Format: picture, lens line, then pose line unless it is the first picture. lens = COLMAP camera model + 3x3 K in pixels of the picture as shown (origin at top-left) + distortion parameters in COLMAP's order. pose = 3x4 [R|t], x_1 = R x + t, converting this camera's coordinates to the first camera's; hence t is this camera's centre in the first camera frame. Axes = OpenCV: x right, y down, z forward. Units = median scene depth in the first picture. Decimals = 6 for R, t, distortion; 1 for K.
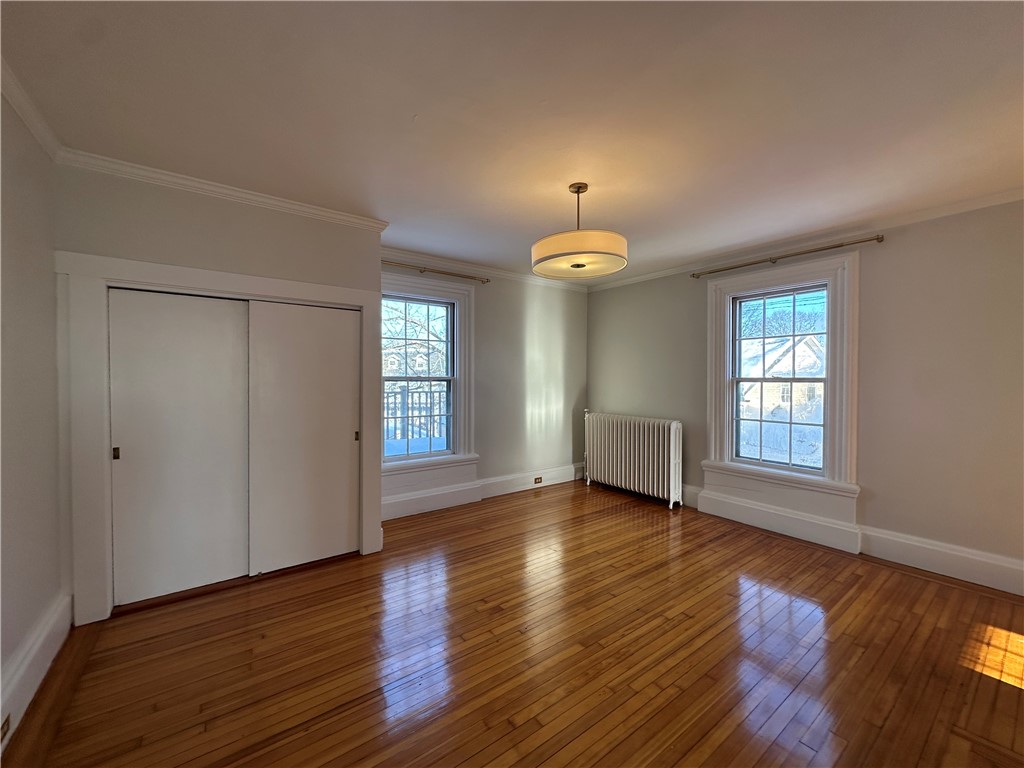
lens RADIAL K [[407.6, 0, 512.0], [0, 407.6, 384.0], [0, 0, 1]] dist [-0.003506, 0.000301]
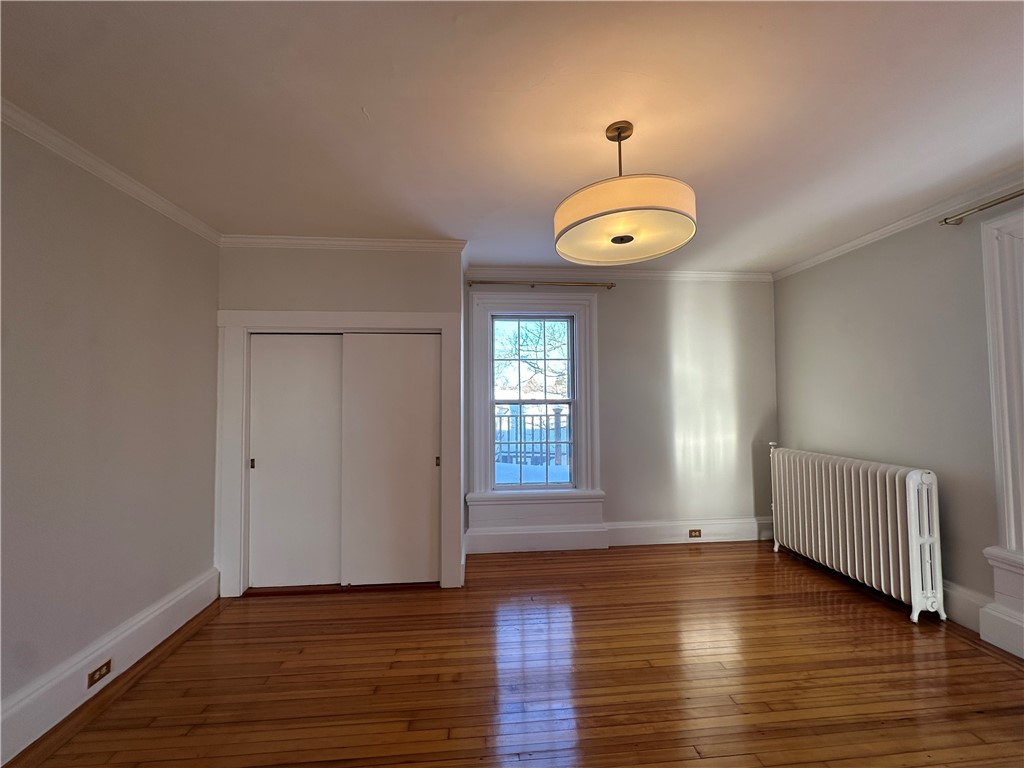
lens RADIAL K [[407.6, 0, 512.0], [0, 407.6, 384.0], [0, 0, 1]] dist [-0.003506, 0.000301]
pose [[0.851385, -0.030382, -0.523661, 0.214886], [0.002420, 0.998538, -0.053998, -0.003285], [0.524536, 0.044705, 0.850214, 0.190166]]
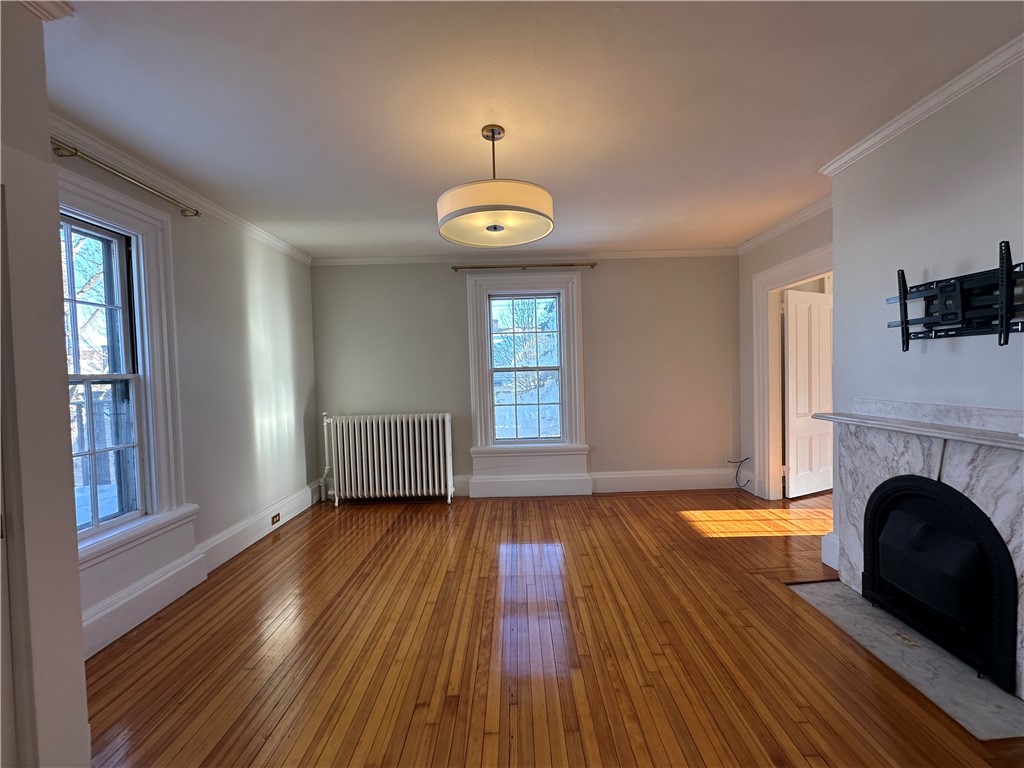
lens RADIAL K [[407.6, 0, 512.0], [0, 407.6, 384.0], [0, 0, 1]] dist [-0.003506, 0.000301]
pose [[0.596935, -0.043502, 0.801109, -0.293830], [0.041595, 0.998864, 0.023246, 0.003971], [-0.801211, 0.019446, 0.598066, 0.291092]]
